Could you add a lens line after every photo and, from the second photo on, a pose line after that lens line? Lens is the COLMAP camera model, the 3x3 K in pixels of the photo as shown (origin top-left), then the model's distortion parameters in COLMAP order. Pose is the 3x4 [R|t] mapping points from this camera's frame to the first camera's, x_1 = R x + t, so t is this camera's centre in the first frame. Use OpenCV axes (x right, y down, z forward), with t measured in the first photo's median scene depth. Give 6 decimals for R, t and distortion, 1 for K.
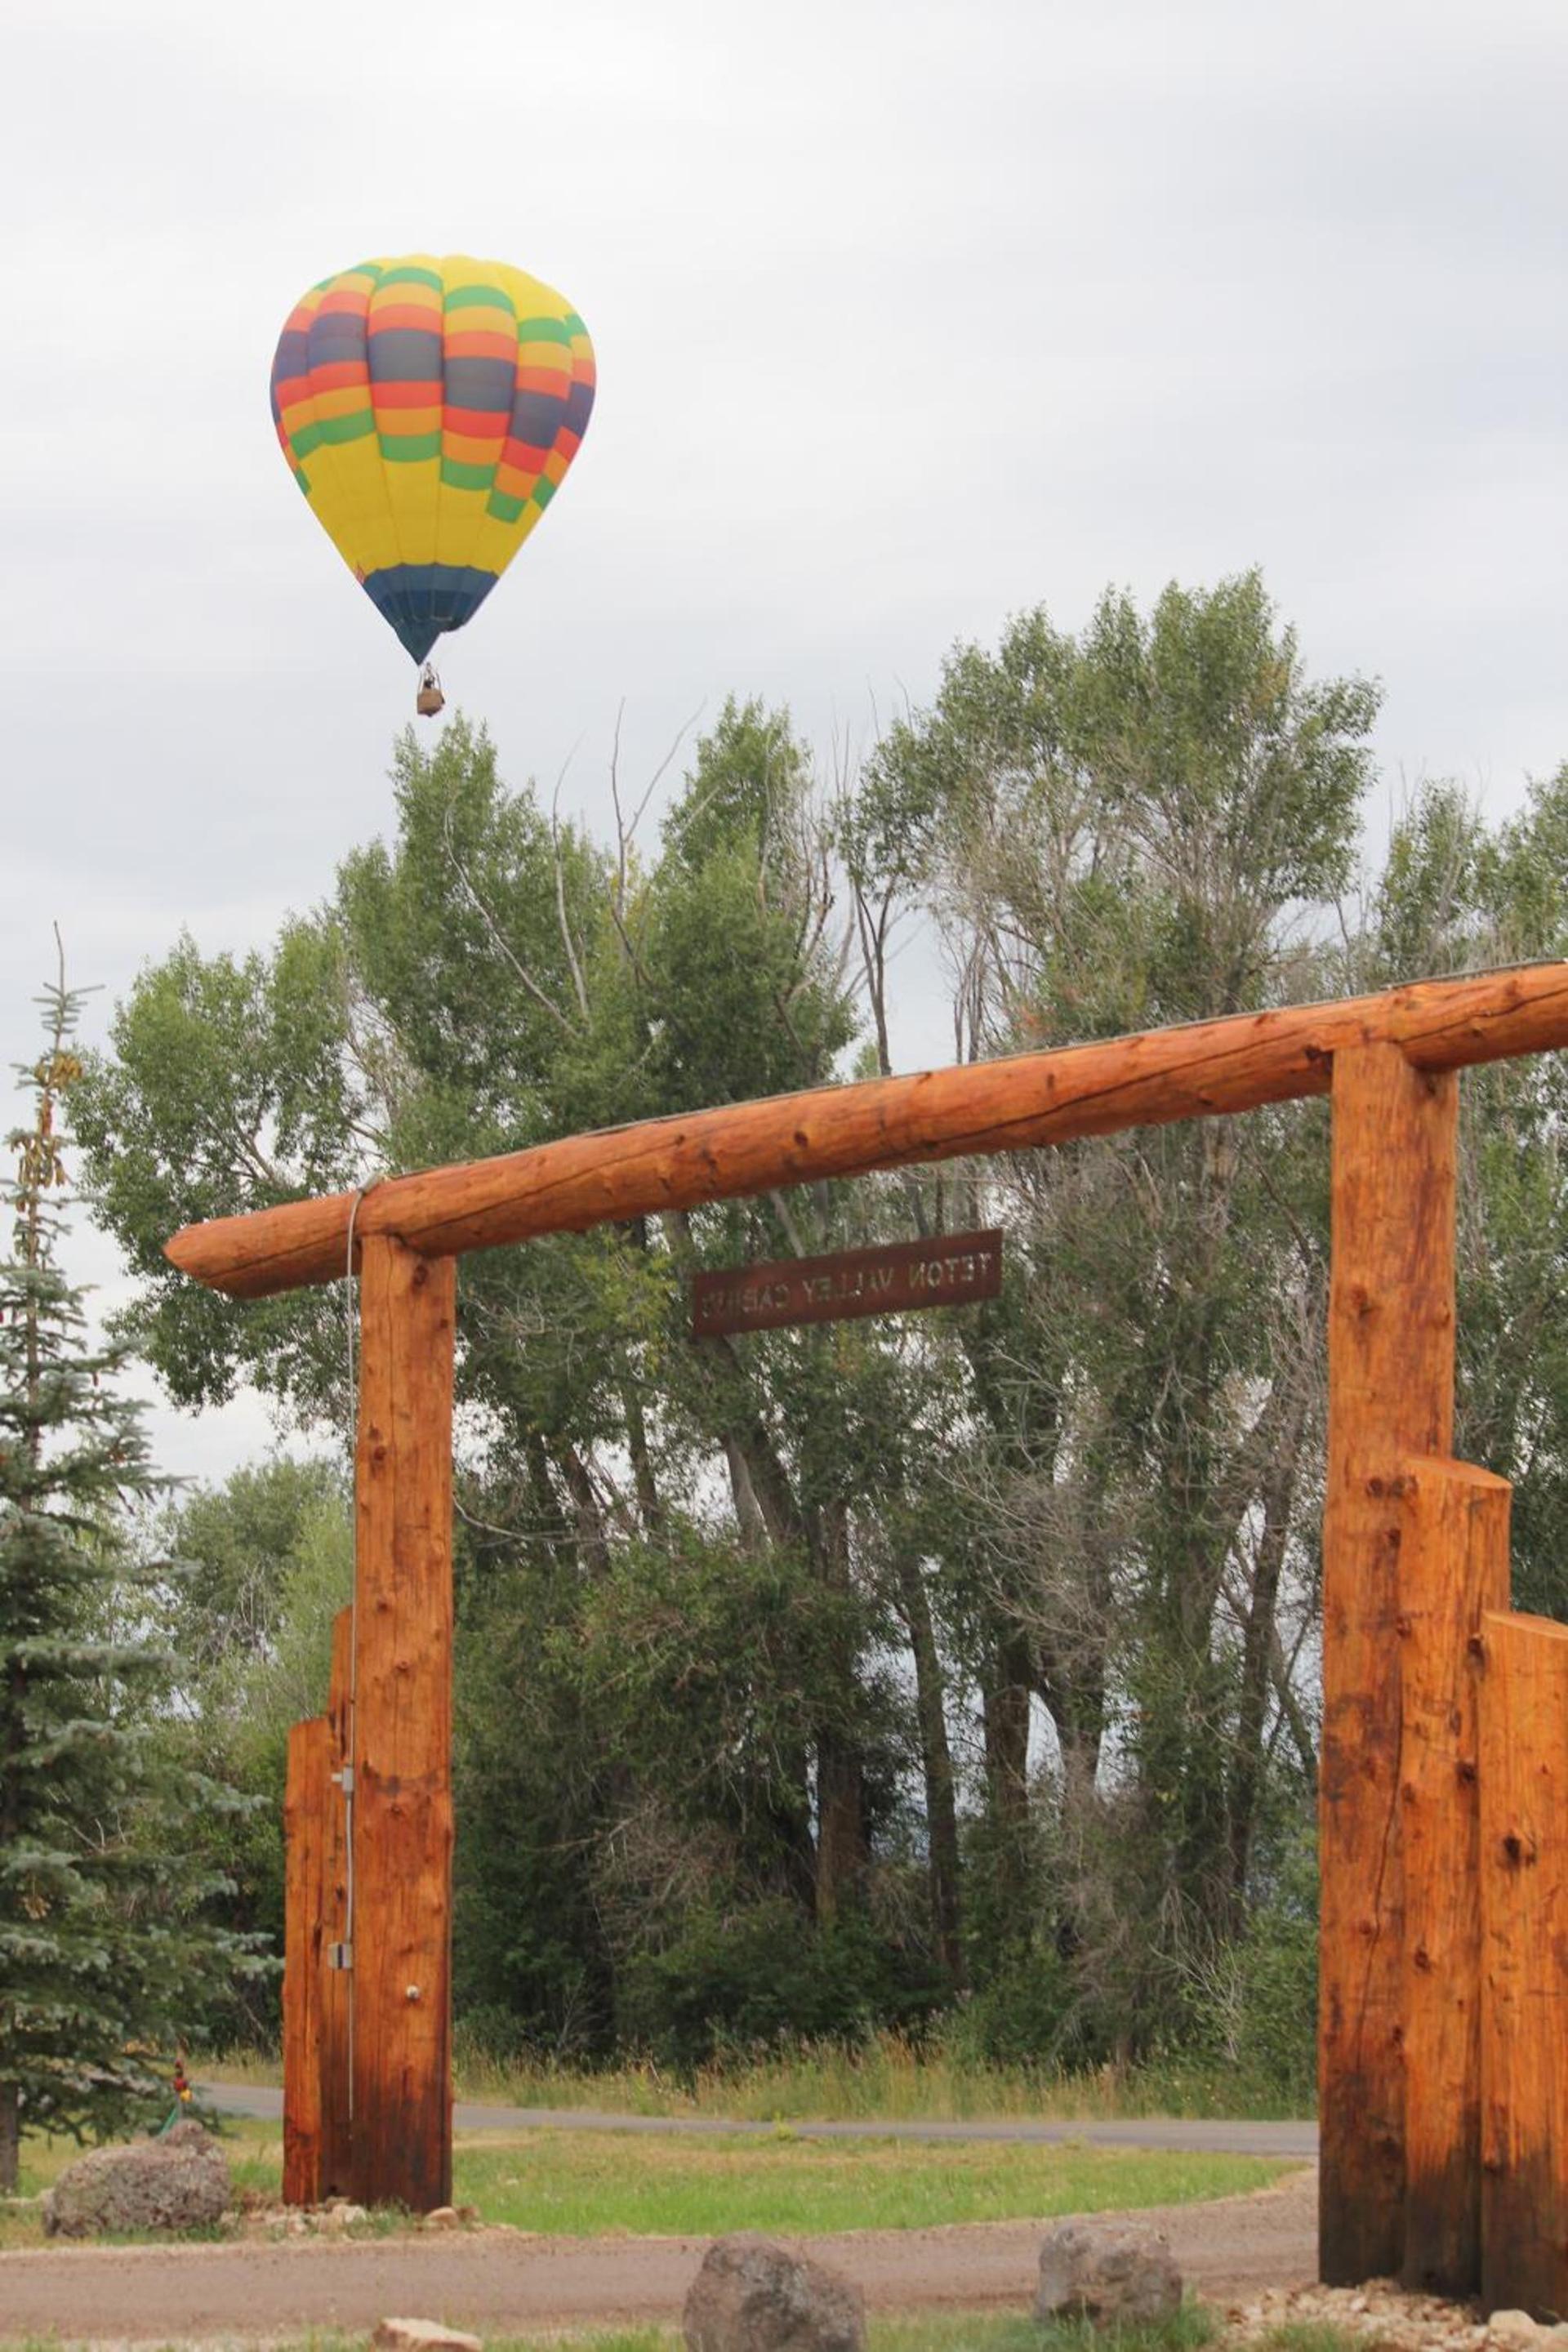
lens RADIAL K [[5842.8, 0, 784.0], [0, 5842.8, 1176.0], [0, 0, 1]] dist [-0.391542, -0.253502]
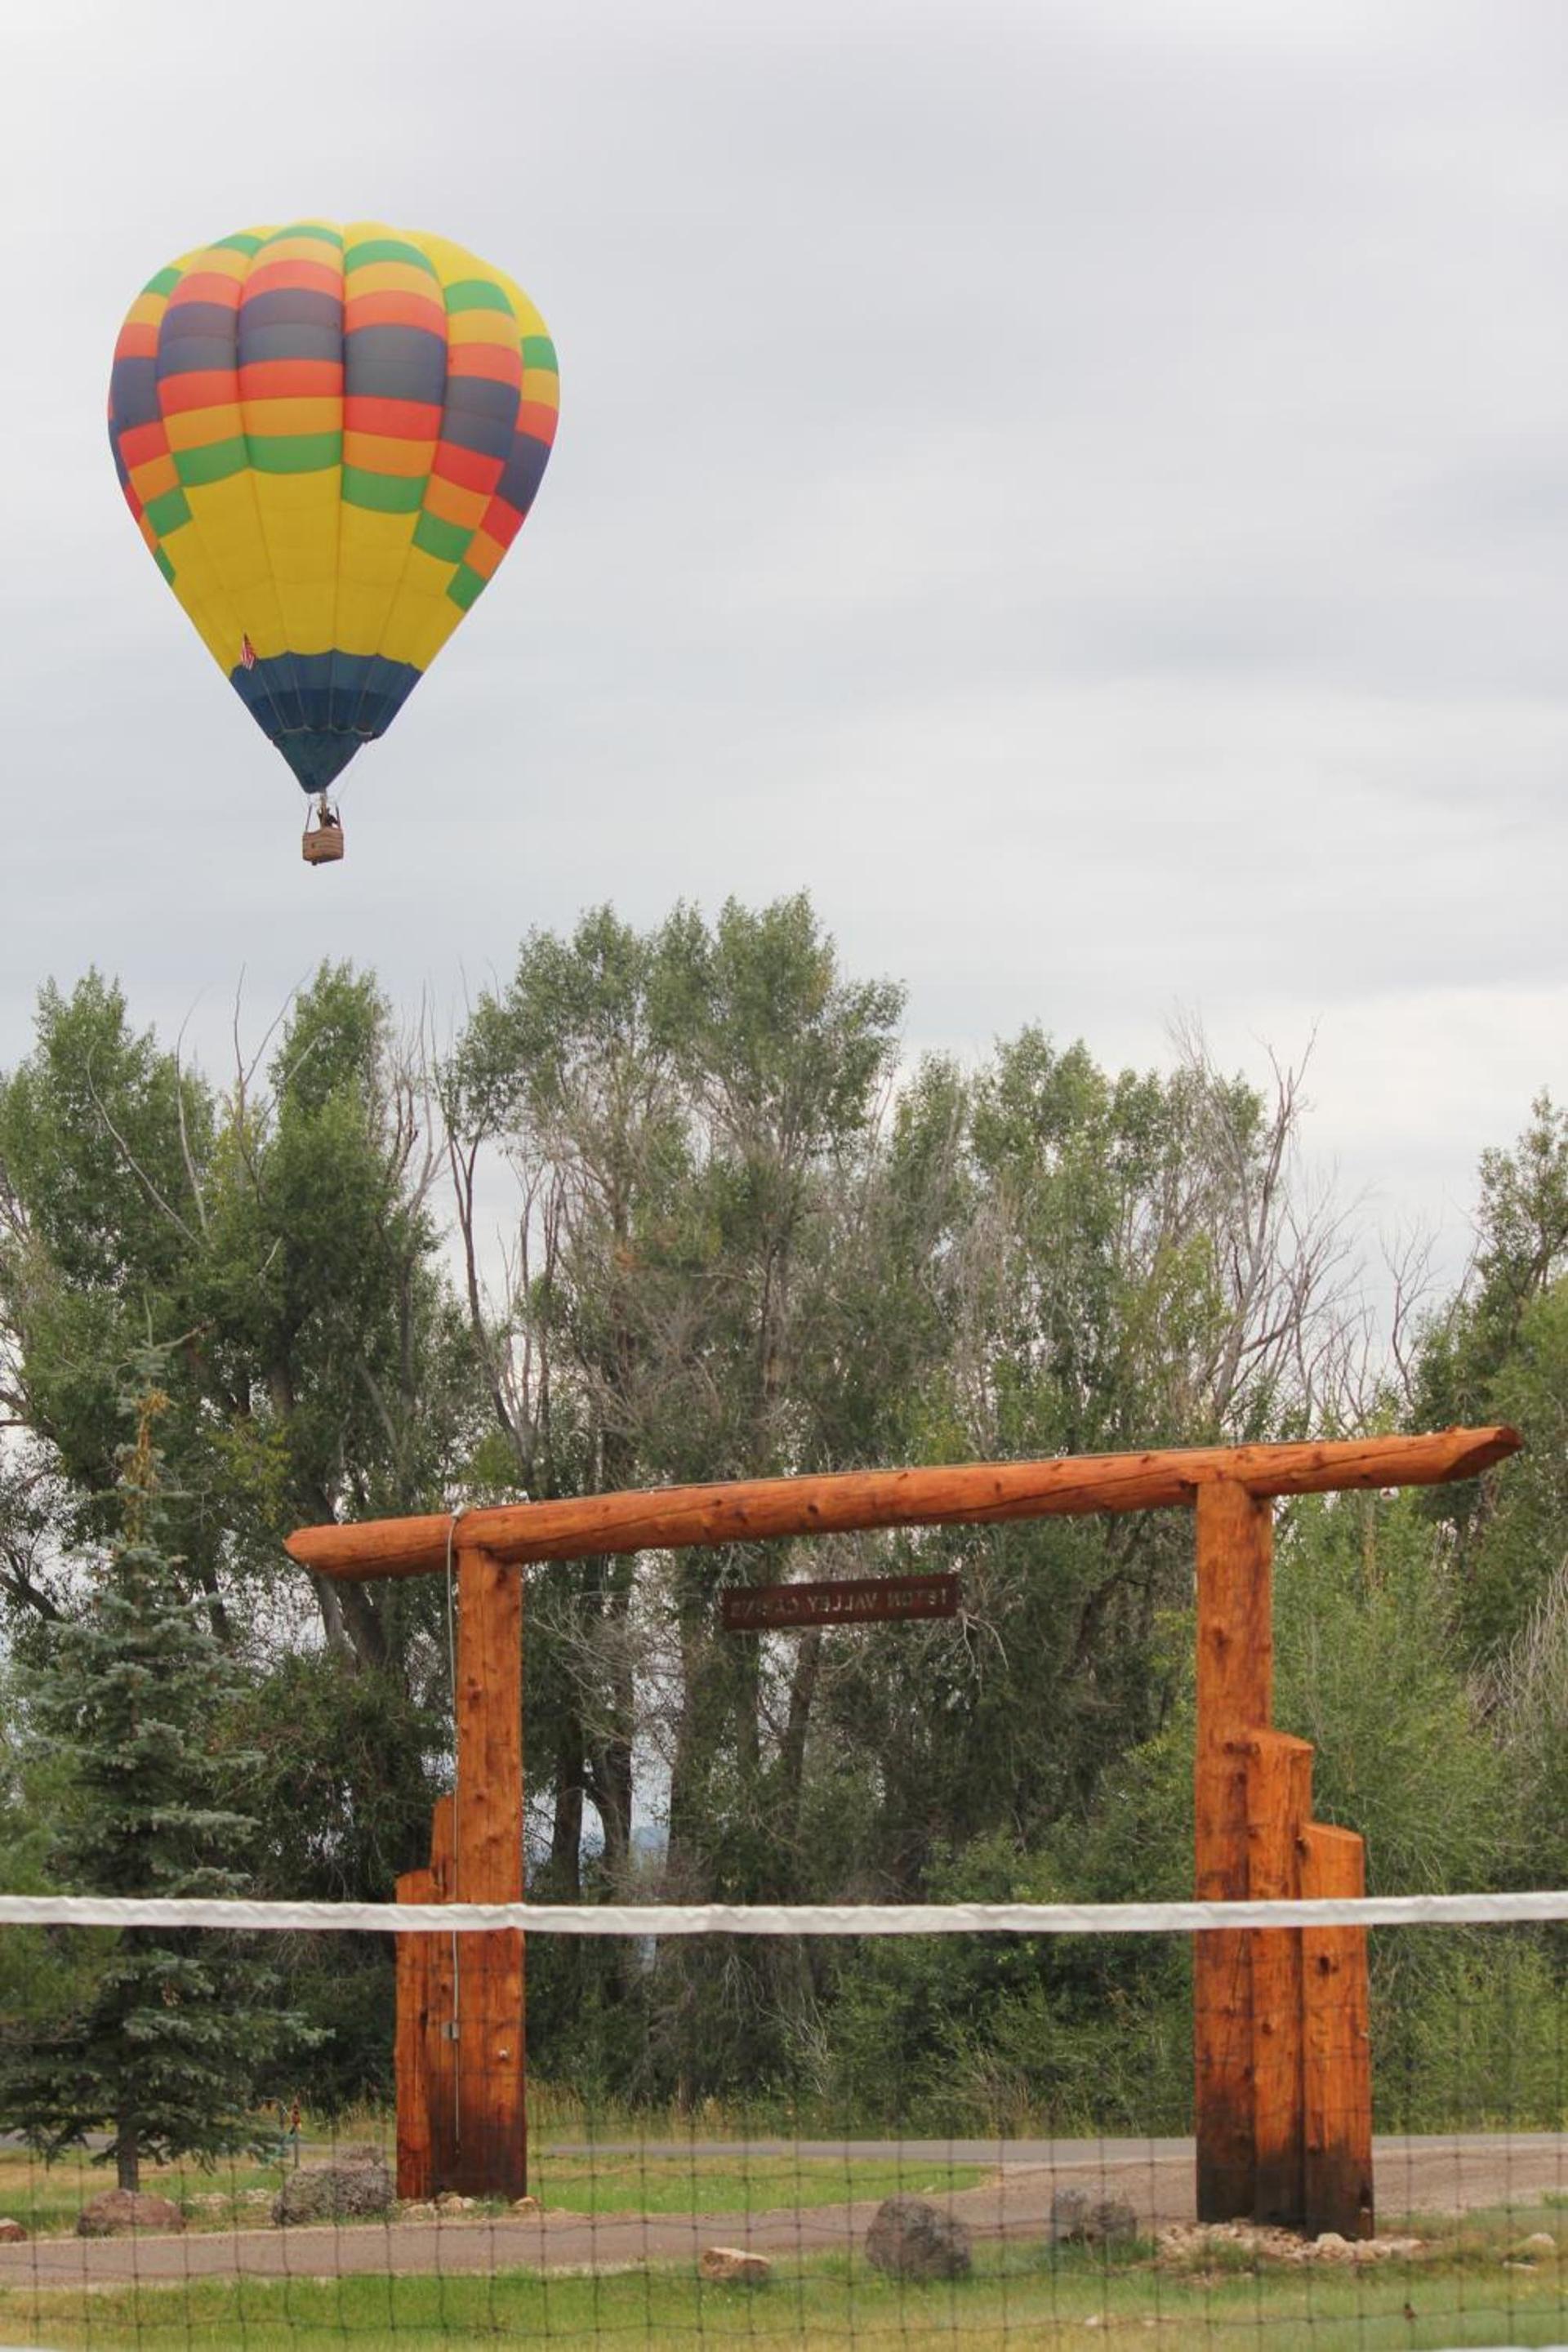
lens RADIAL K [[5908.5, 0, 784.0], [0, 5908.5, 1176.0], [0, 0, 1]] dist [-0.315139, -1.055113]
pose [[0.990468, 0.005179, 0.137644, -0.196632], [-0.004573, 0.999978, -0.004721, -0.077825], [-0.137665, 0.004047, 0.990471, -0.502942]]
